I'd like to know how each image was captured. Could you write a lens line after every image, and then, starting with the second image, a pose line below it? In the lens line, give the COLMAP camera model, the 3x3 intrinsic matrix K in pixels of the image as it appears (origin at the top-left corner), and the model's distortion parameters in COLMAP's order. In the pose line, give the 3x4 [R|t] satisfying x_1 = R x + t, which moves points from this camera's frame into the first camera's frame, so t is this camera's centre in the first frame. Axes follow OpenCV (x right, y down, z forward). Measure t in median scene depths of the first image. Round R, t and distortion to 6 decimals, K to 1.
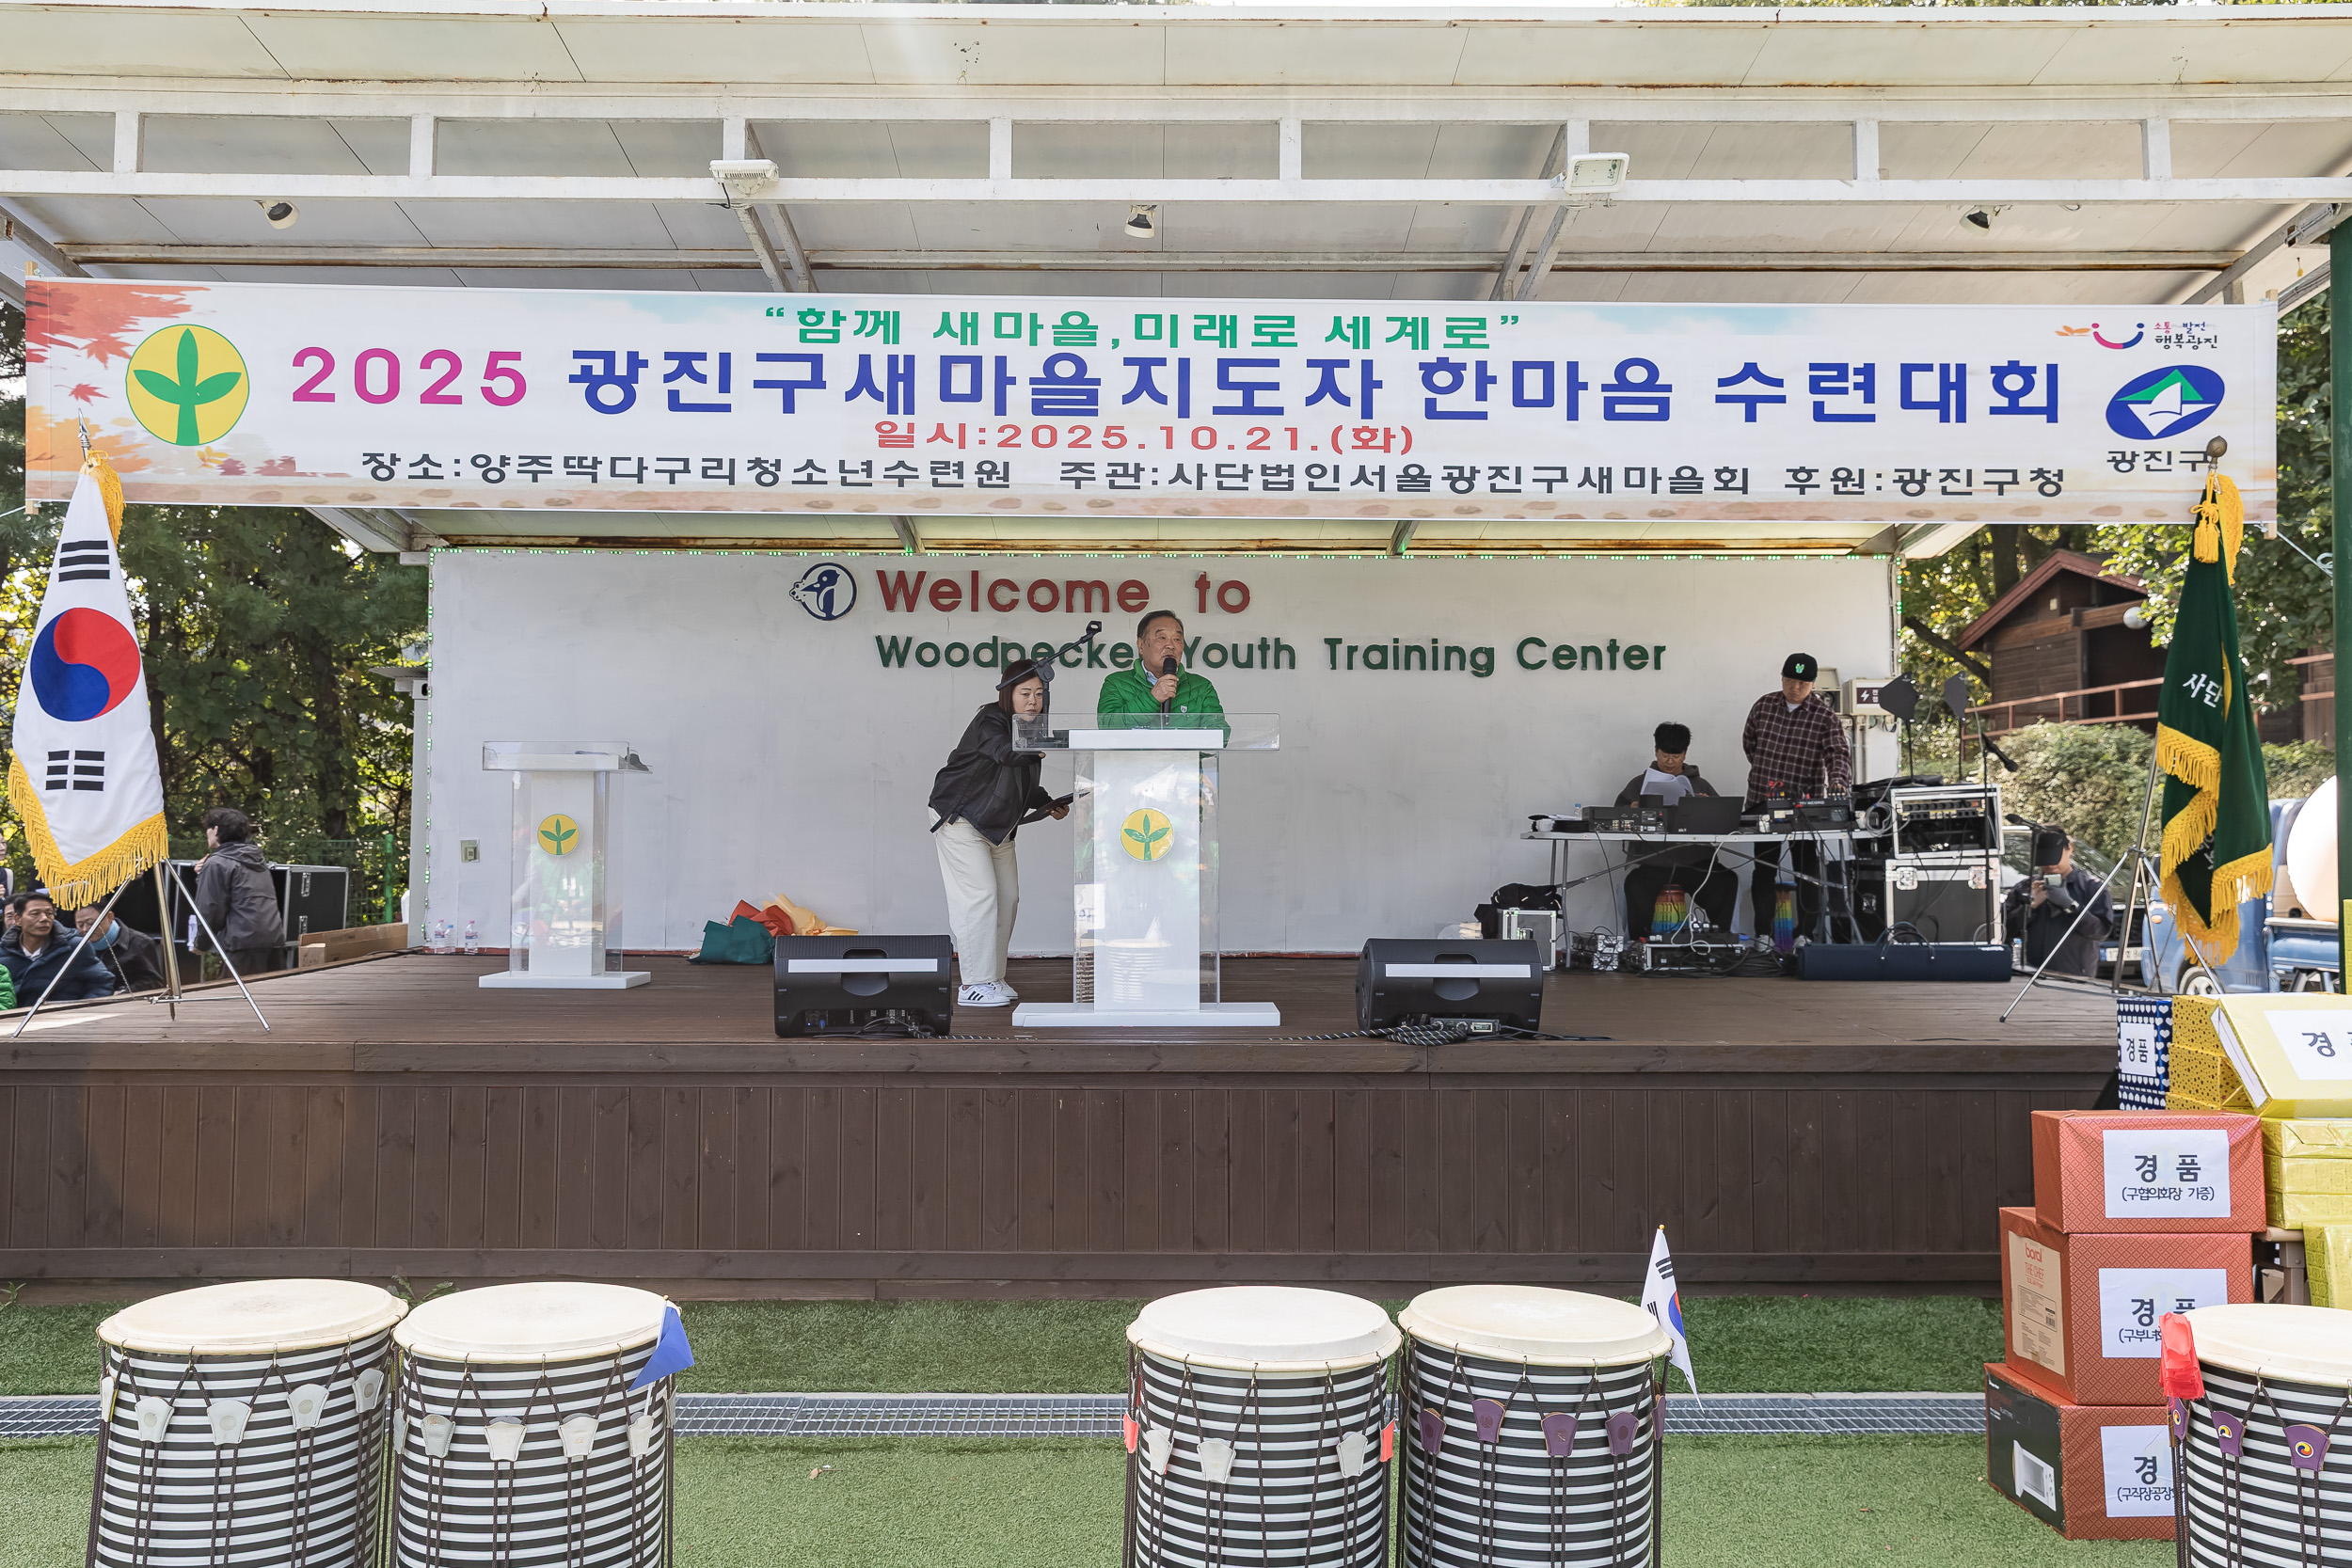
lens RADIAL K [[1882.9, 0, 1174.8], [0, 1882.9, 793.5], [0, 0, 1]] dist [0.009114, 0.037414]
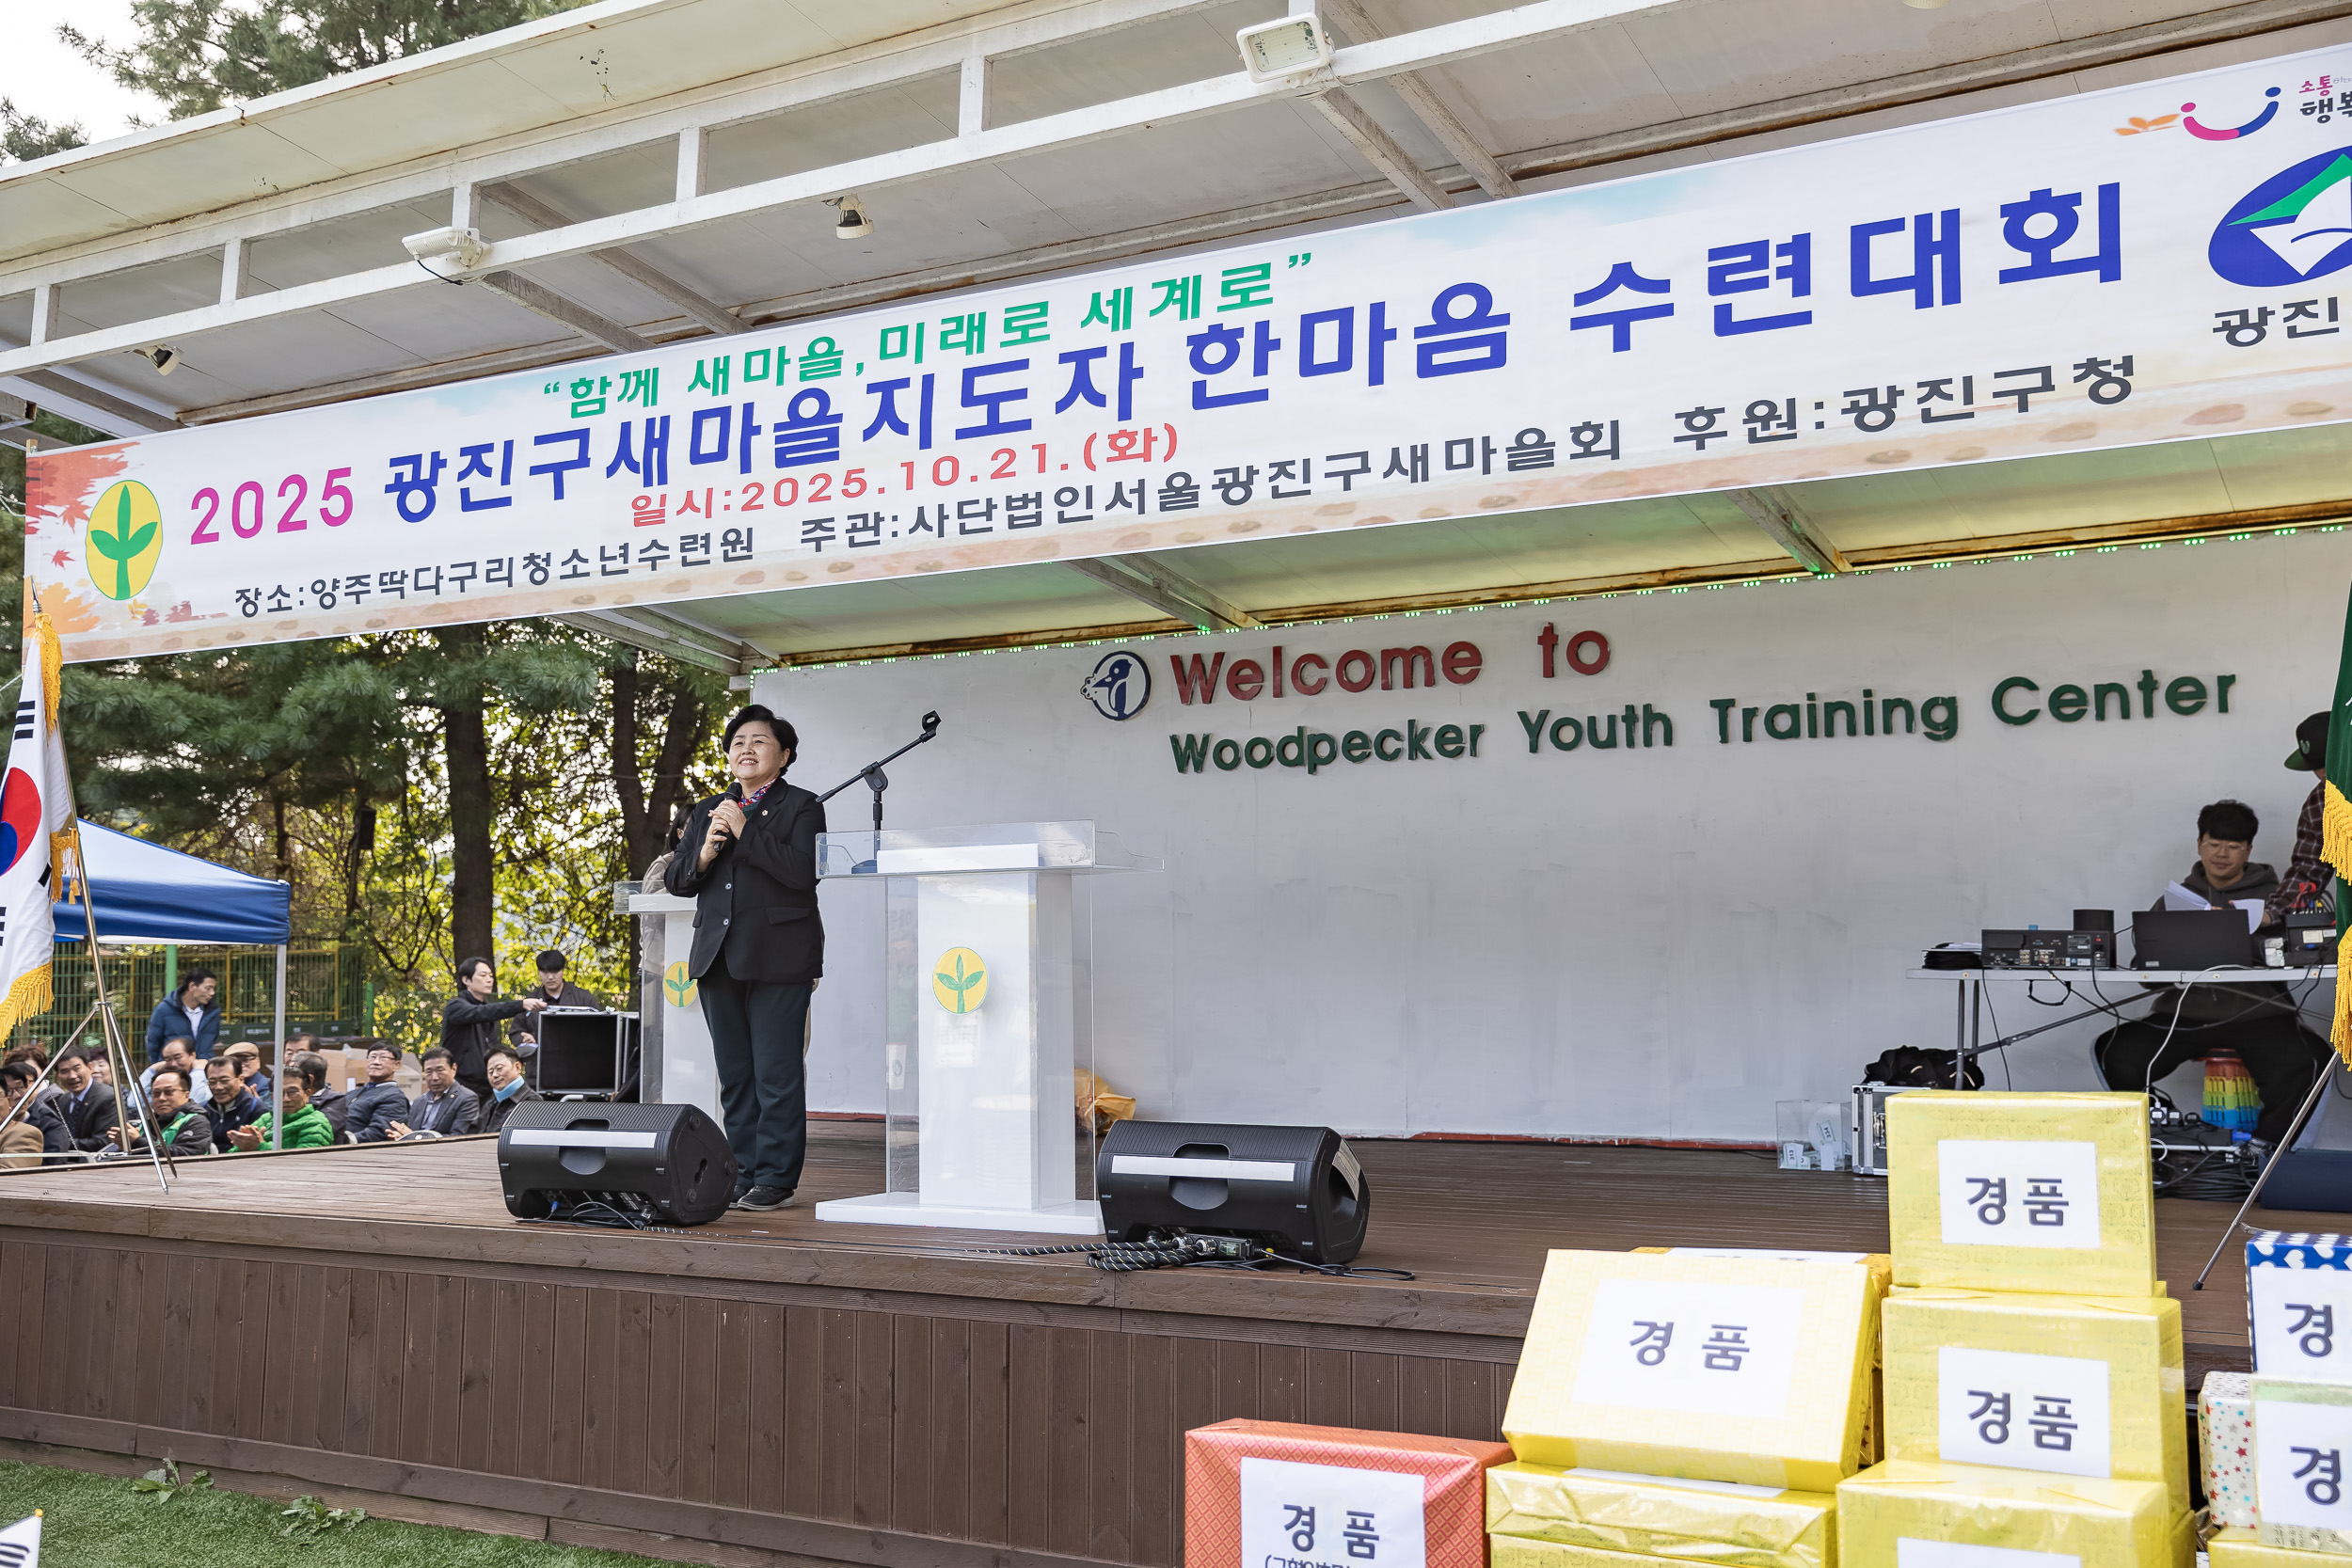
lens RADIAL K [[2330.8, 0, 1181.4], [0, 2330.8, 807.6], [0, 0, 1]] dist [0.018030, -0.011169]
pose [[0.860244, -0.044778, -0.507913, 0.583848], [0.019285, 0.998281, -0.055347, 0.005935], [0.509518, 0.037817, 0.859629, 0.222469]]
